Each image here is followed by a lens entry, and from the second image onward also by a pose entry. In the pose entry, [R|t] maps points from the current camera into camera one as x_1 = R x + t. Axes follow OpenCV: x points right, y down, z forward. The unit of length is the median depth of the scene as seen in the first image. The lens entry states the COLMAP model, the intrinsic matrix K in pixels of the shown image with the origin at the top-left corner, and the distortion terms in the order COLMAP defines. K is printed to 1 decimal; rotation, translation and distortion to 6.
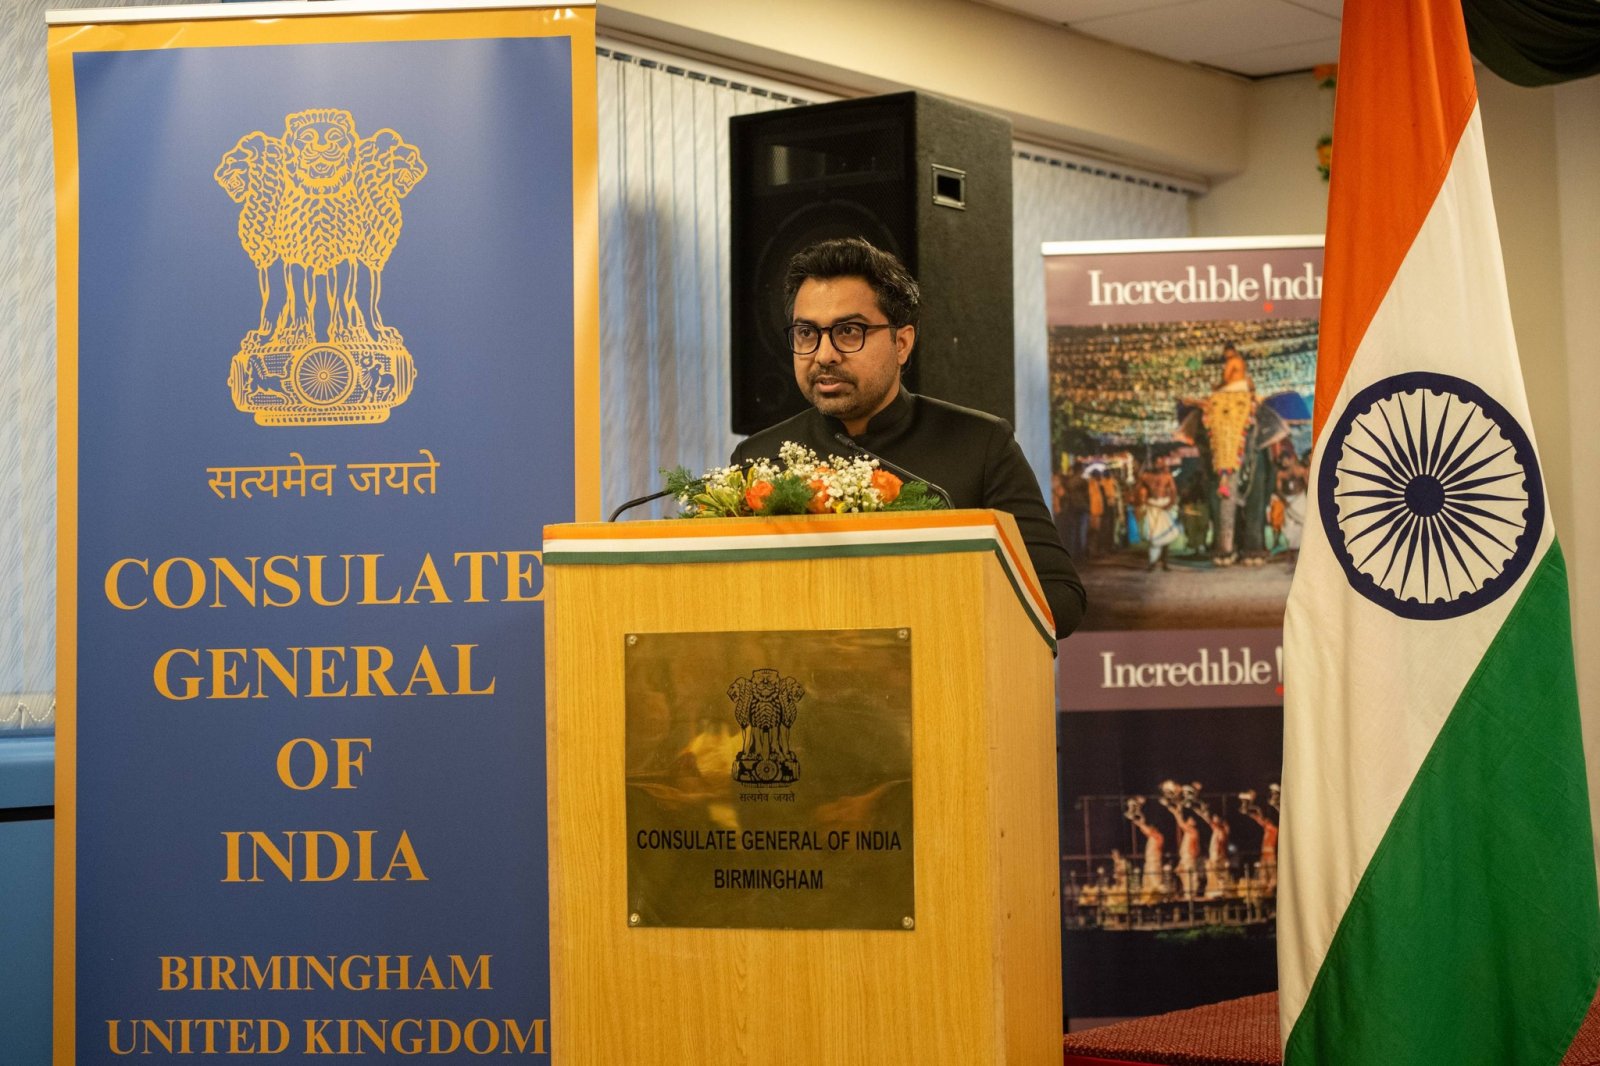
lens RADIAL K [[2767.6, 0, 797.3], [0, 2767.6, 523.8], [0, 0, 1]] dist [0.016897, -0.049035]
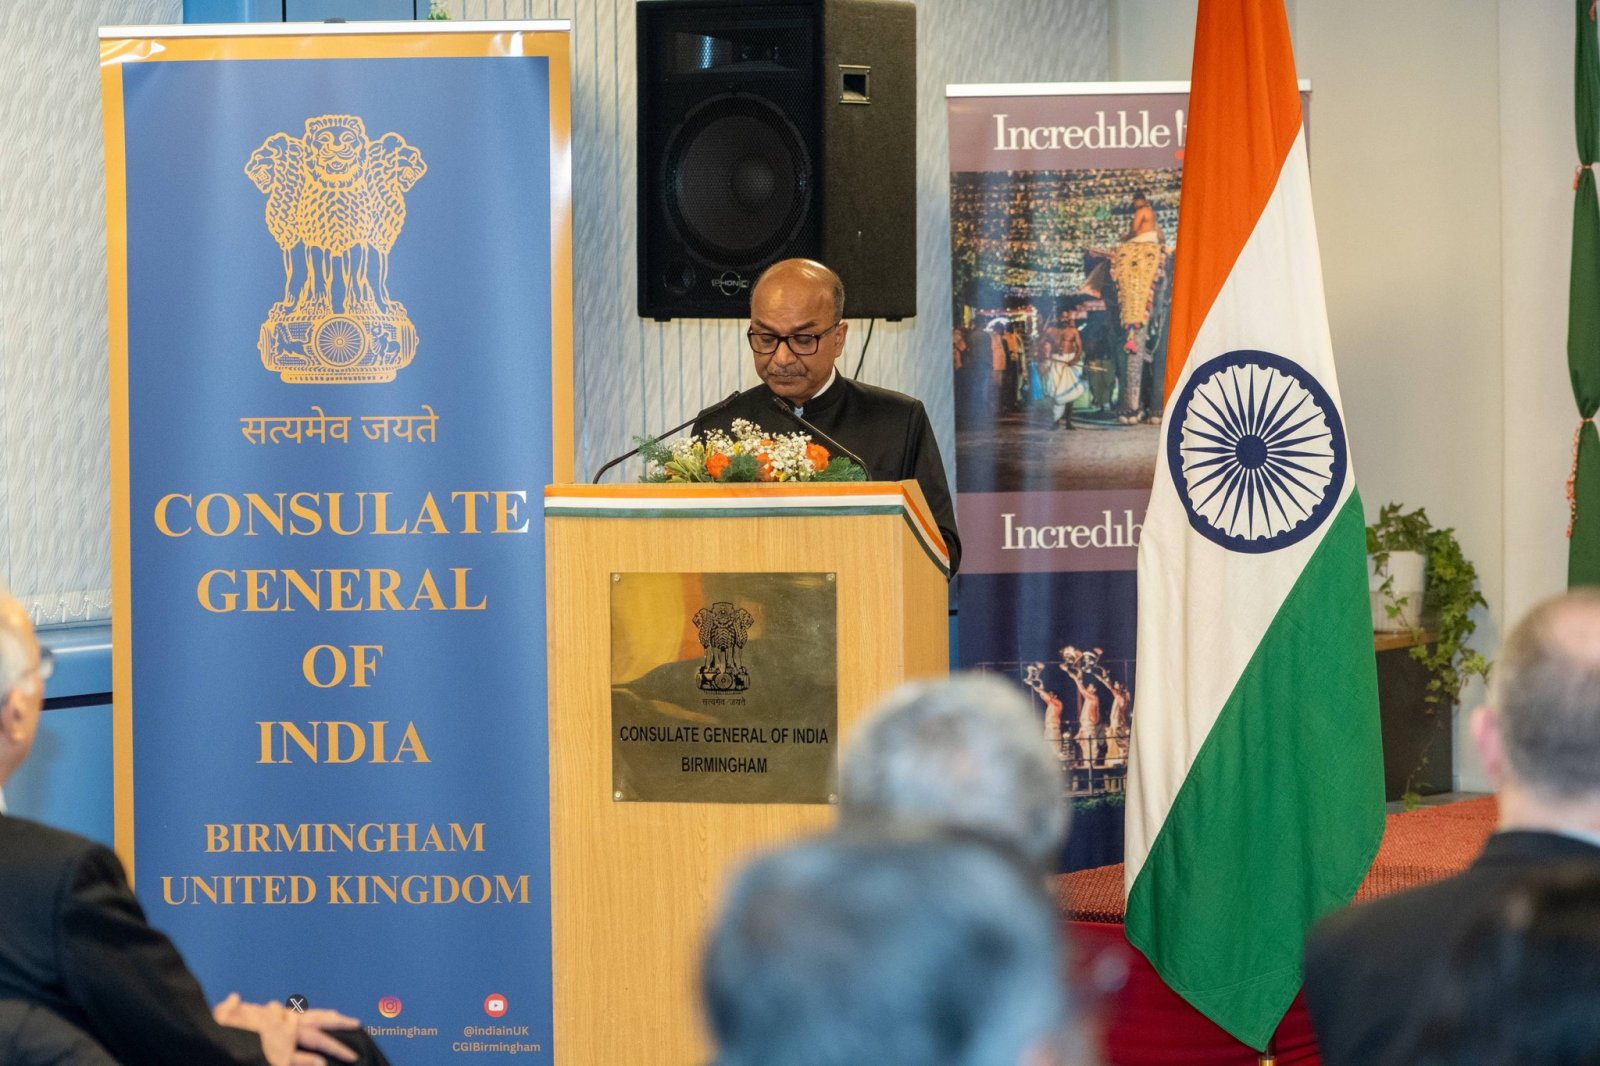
lens RADIAL K [[4959.5, 0, 800.0], [0, 4959.5, 533.0], [0, 0, 1]] dist [-0.010009, 0.030920]
pose [[0.998282, 0.003311, 0.058506, -0.098189], [-0.008858, 0.995457, 0.094798, -0.175786], [-0.057927, -0.095154, 0.993776, -1.140082]]
